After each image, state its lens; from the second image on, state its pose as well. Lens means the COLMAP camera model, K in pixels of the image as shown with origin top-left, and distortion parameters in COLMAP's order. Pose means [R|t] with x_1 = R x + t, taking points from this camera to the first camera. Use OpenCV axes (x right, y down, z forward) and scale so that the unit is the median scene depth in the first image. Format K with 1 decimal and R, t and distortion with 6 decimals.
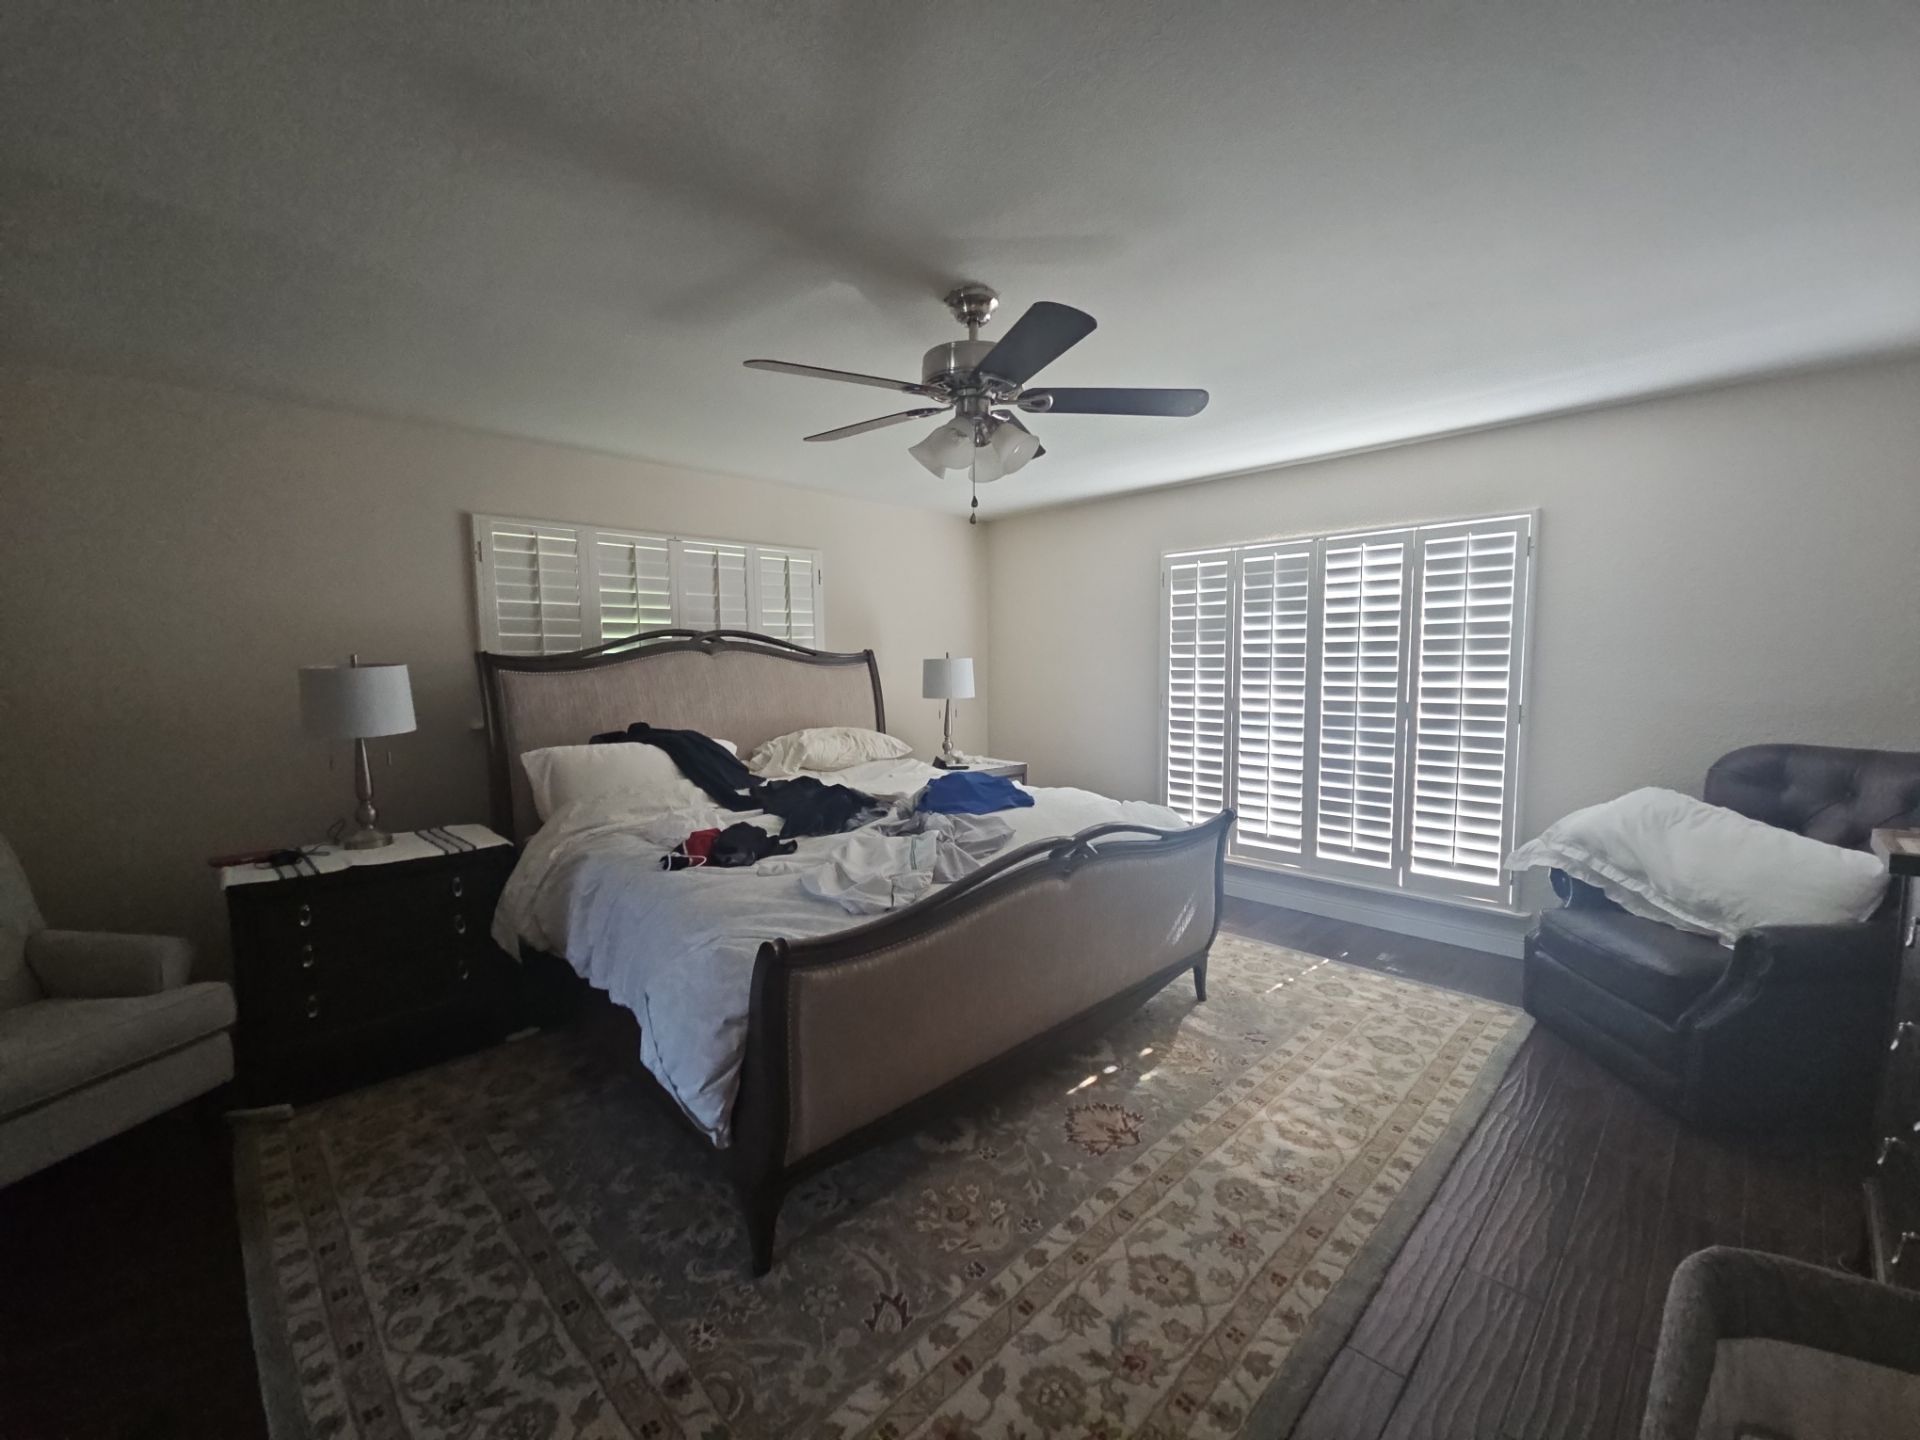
lens RADIAL K [[799.4, 0, 965.2], [0, 799.4, 722.0], [0, 0, 1]] dist [0.008978, -0.000685]
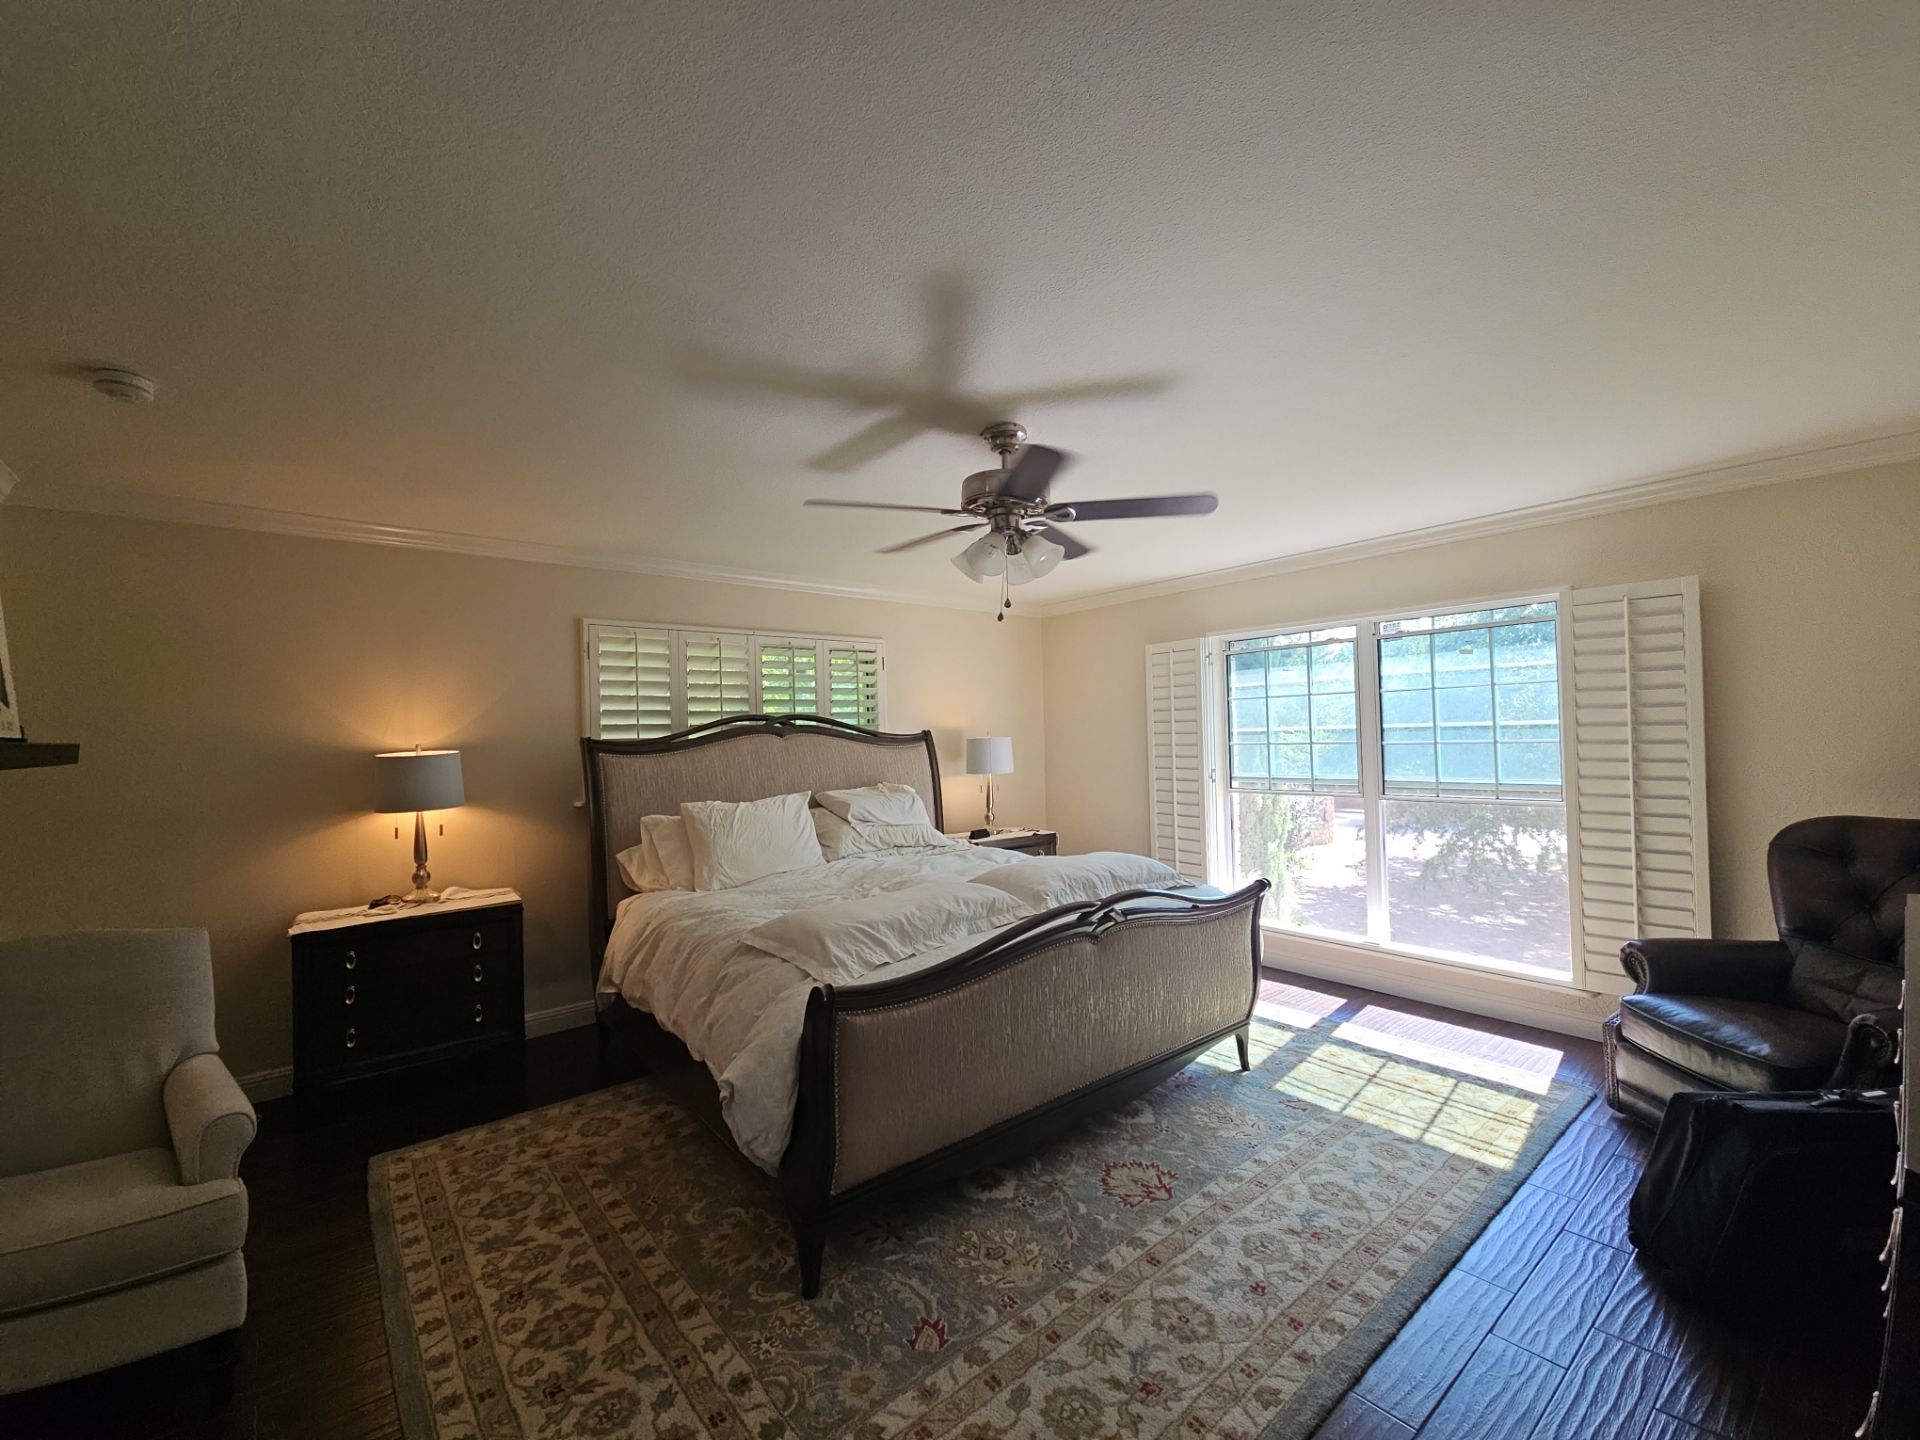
lens RADIAL K [[799.4, 0, 955.4], [0, 799.4, 724.4], [0, 0, 1]] dist [0.008978, -0.000685]
pose [[0.995201, -0.013073, -0.096970, 0.050839], [0.003810, 0.995461, -0.095097, 0.008181], [0.097773, 0.094271, 0.990734, -0.140022]]
